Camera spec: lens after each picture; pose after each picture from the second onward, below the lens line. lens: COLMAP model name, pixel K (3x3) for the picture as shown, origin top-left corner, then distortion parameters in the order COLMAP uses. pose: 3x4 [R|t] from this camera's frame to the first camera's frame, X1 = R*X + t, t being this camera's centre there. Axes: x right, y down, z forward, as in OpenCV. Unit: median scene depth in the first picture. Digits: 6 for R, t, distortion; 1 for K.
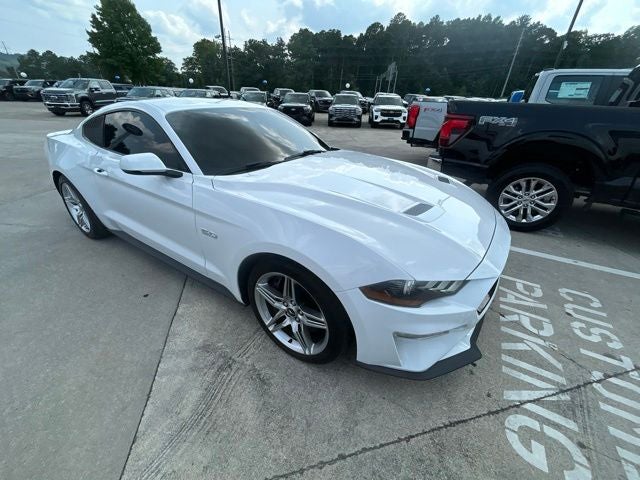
lens RADIAL K [[256.9, 0, 320.4], [0, 256.9, 240.6], [0, 0, 1]] dist [0.000037, 0.000502]
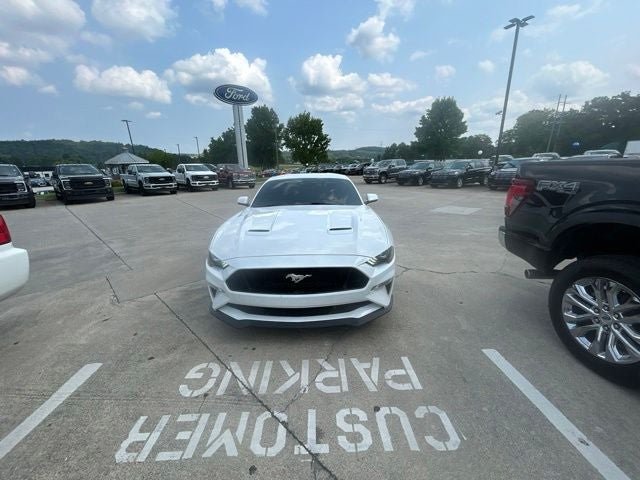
lens RADIAL K [[256.9, 0, 320.4], [0, 256.9, 240.6], [0, 0, 1]] dist [0.000037, 0.000502]
pose [[0.532024, 0.181206, -0.827112, 1.053115], [-0.366840, 0.929724, -0.032276, -0.079852], [0.763137, 0.320590, 0.561109, 0.185294]]
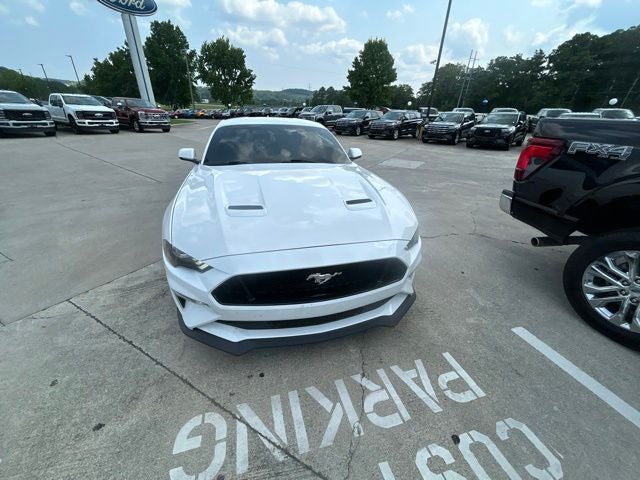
lens RADIAL K [[256.9, 0, 320.4], [0, 256.9, 240.6], [0, 0, 1]] dist [0.000037, 0.000502]
pose [[0.733362, 0.287355, -0.616123, 0.712195], [-0.326614, 0.943759, 0.051400, -0.076067], [0.596242, 0.163540, 0.785971, 0.157211]]
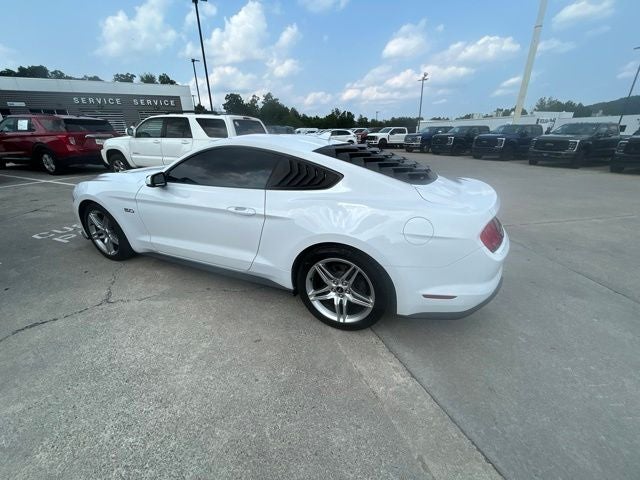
lens RADIAL K [[259.3, 0, 318.4], [0, 259.3, 239.1], [0, 0, 1]] dist [0.000873, 0.000631]
pose [[-0.984298, 0.033115, -0.173382, -0.407500], [-0.110472, 0.650531, 0.751402, -1.025737], [0.137673, 0.758758, -0.636658, 1.909506]]
